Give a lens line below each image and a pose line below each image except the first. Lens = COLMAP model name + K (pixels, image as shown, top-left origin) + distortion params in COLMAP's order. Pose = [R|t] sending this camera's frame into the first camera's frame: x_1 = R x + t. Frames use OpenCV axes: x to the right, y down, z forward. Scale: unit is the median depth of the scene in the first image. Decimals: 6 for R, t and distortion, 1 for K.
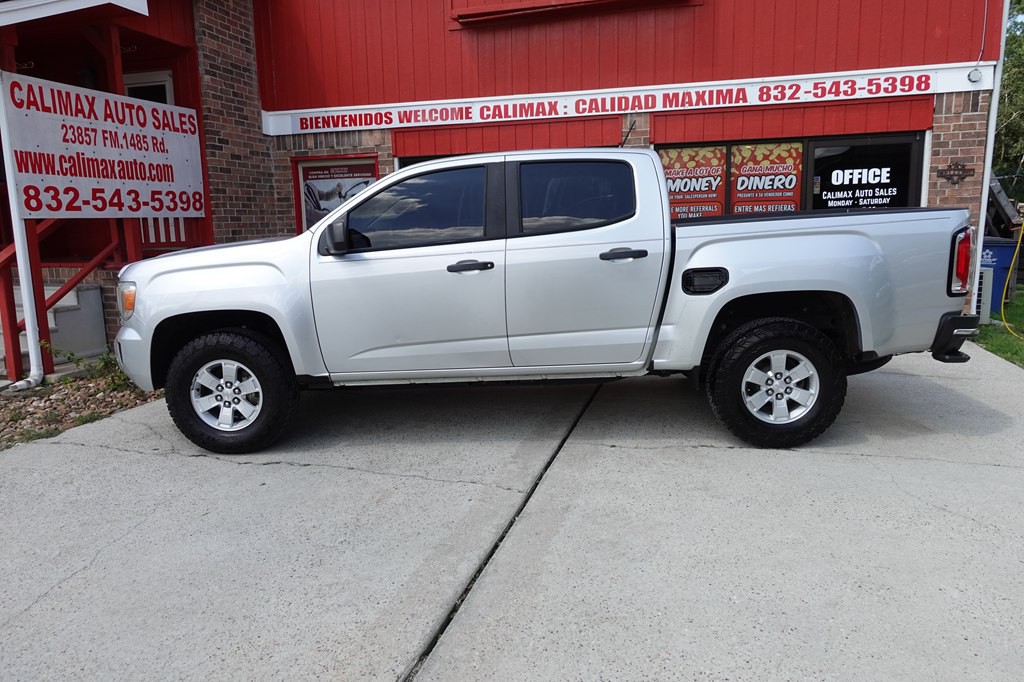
lens RADIAL K [[706.0, 0, 511.9], [0, 706.0, 339.4], [0, 0, 1]] dist [0.000086, -0.000670]
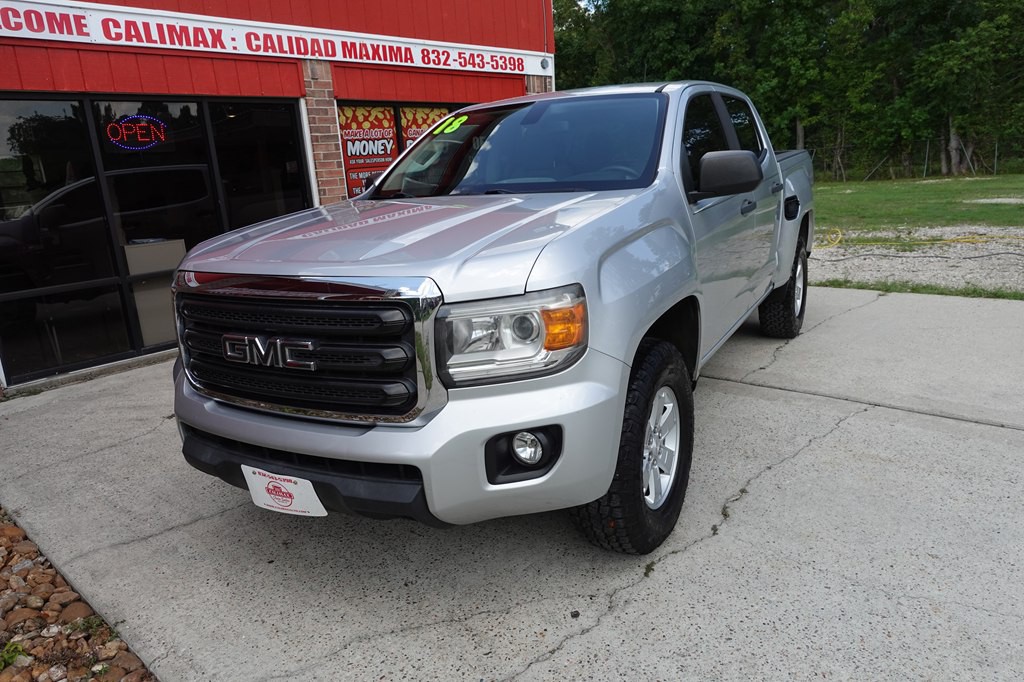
lens RADIAL K [[706.0, 0, 513.2], [0, 706.0, 339.3], [0, 0, 1]] dist [0.000086, -0.000670]
pose [[0.453100, -0.215542, 0.865010, -0.535468], [0.208042, 0.969103, 0.132505, -0.064436], [-0.866844, 0.119920, 0.483943, 0.449853]]
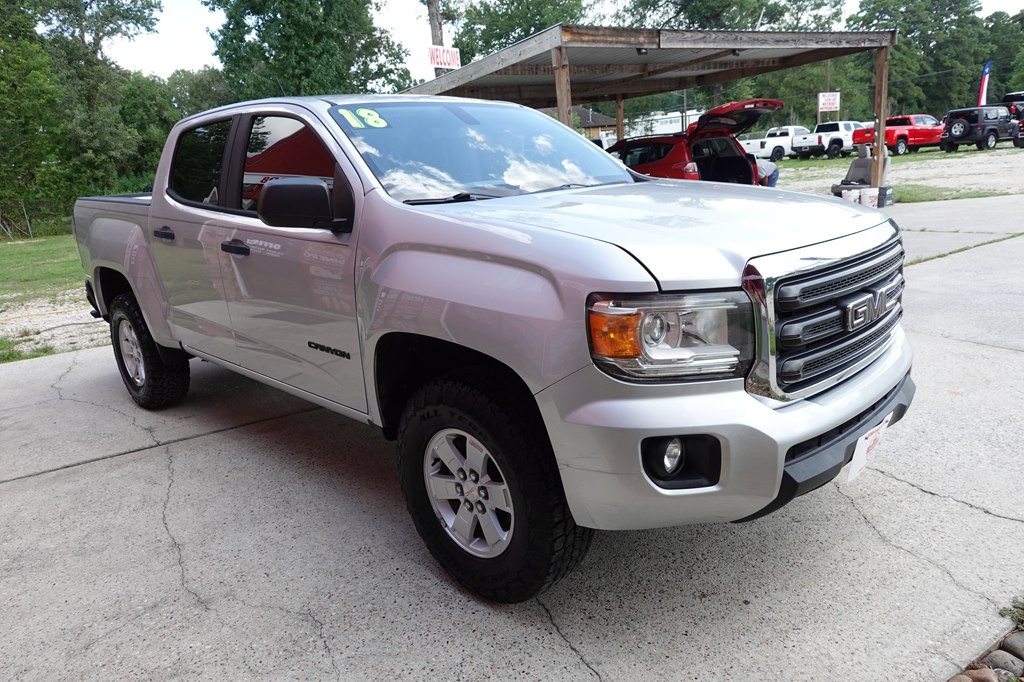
lens RADIAL K [[706.0, 0, 514.9], [0, 706.0, 340.2], [0, 0, 1]] dist [0.000086, -0.000670]
pose [[-0.736912, -0.089121, 0.670089, -0.426933], [0.204338, 0.915532, 0.346479, -0.157935], [-0.644366, 0.392249, -0.656455, 0.950200]]
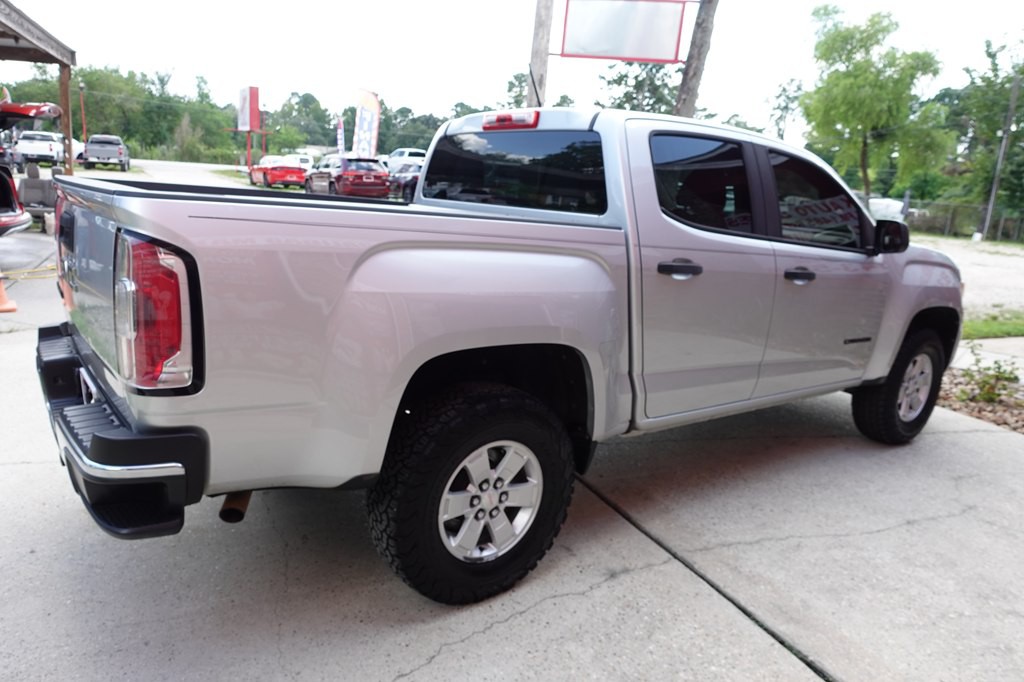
lens RADIAL K [[706.0, 0, 515.5], [0, 706.0, 331.1], [0, 0, 1]] dist [0.000086, -0.000670]
pose [[-0.765109, 0.108751, -0.634651, 0.402646], [-0.155643, 0.925171, 0.346169, -0.190705], [0.624807, 0.363636, -0.690930, 0.970022]]
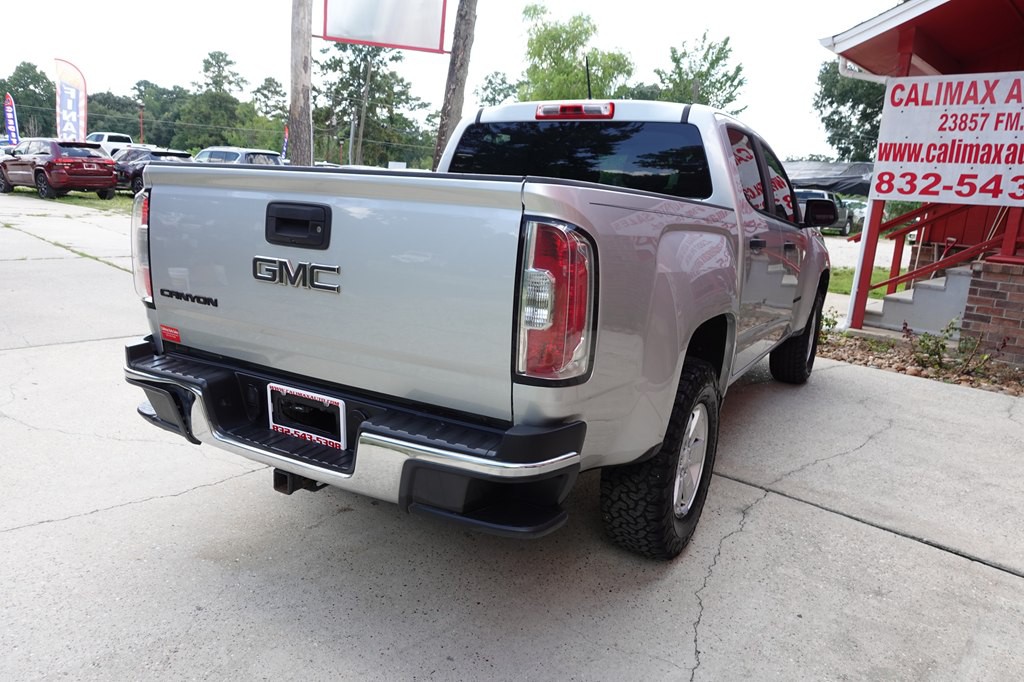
lens RADIAL K [[706.0, 0, 514.8], [0, 706.0, 337.5], [0, 0, 1]] dist [0.000086, -0.000670]
pose [[-0.459216, 0.181430, -0.869600, 0.551827], [-0.199244, 0.932944, 0.299862, -0.151852], [0.865692, 0.310963, -0.392274, 0.813095]]
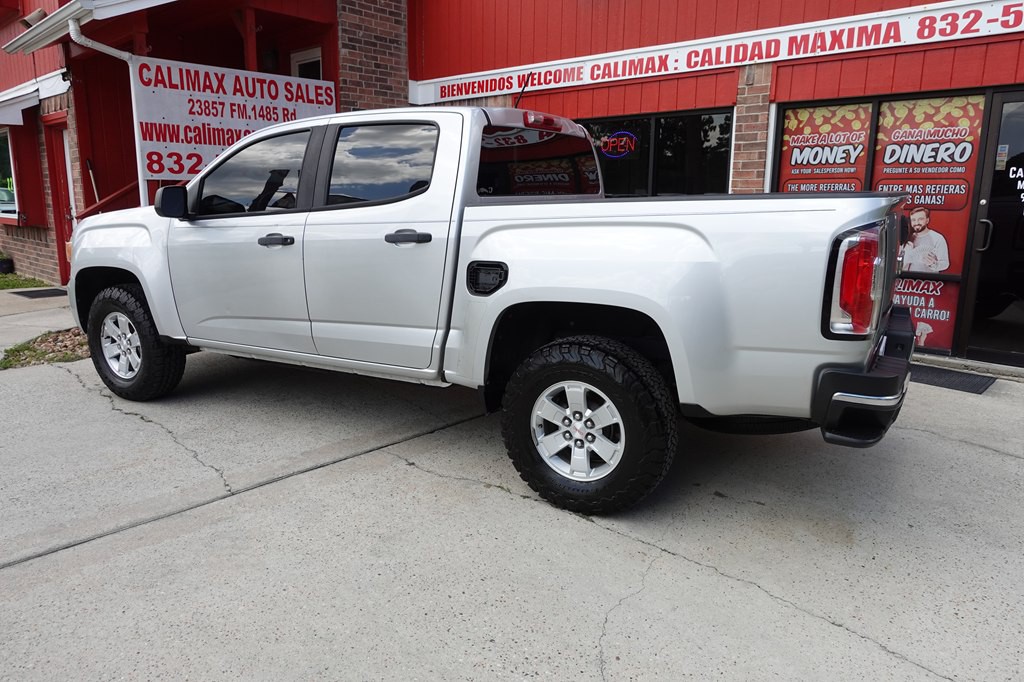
lens RADIAL K [[706.0, 0, 513.5], [0, 706.0, 338.2], [0, 0, 1]] dist [0.000086, -0.000670]
pose [[0.885191, 0.123441, -0.448553, 0.343559], [-0.106373, 0.992318, 0.063164, -0.036380], [0.452904, -0.008198, 0.891522, 0.169765]]
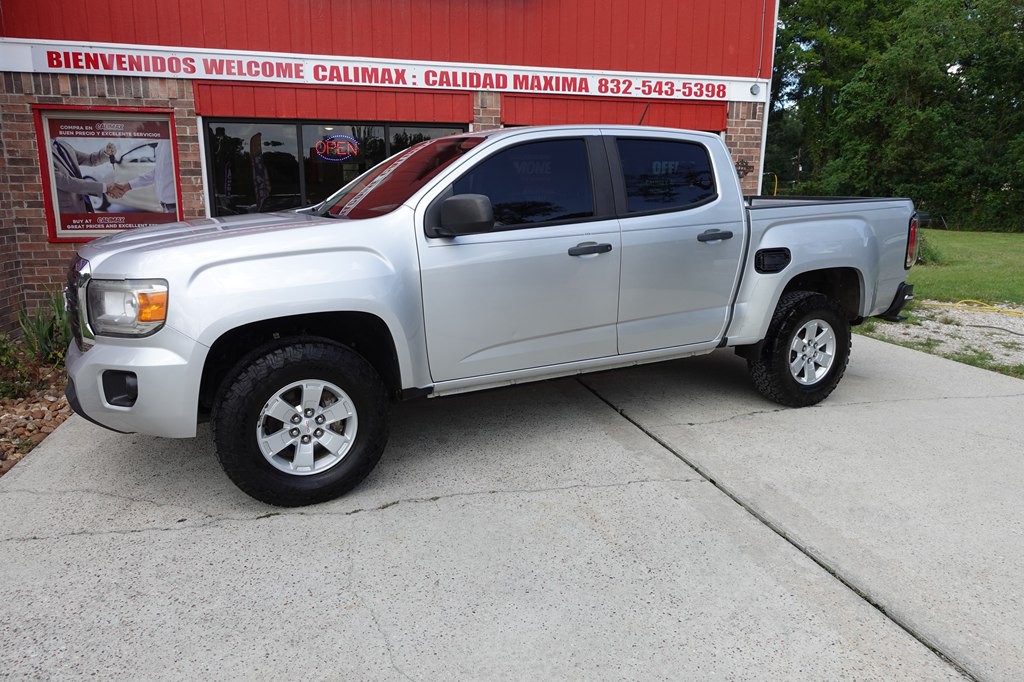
lens RADIAL K [[706.0, 0, 513.0], [0, 706.0, 340.3], [0, 0, 1]] dist [0.000086, -0.000670]
pose [[0.860327, -0.076812, 0.503922, -0.326888], [0.063603, 0.997032, 0.043389, -0.017180], [-0.505759, -0.005278, 0.862659, 0.140541]]
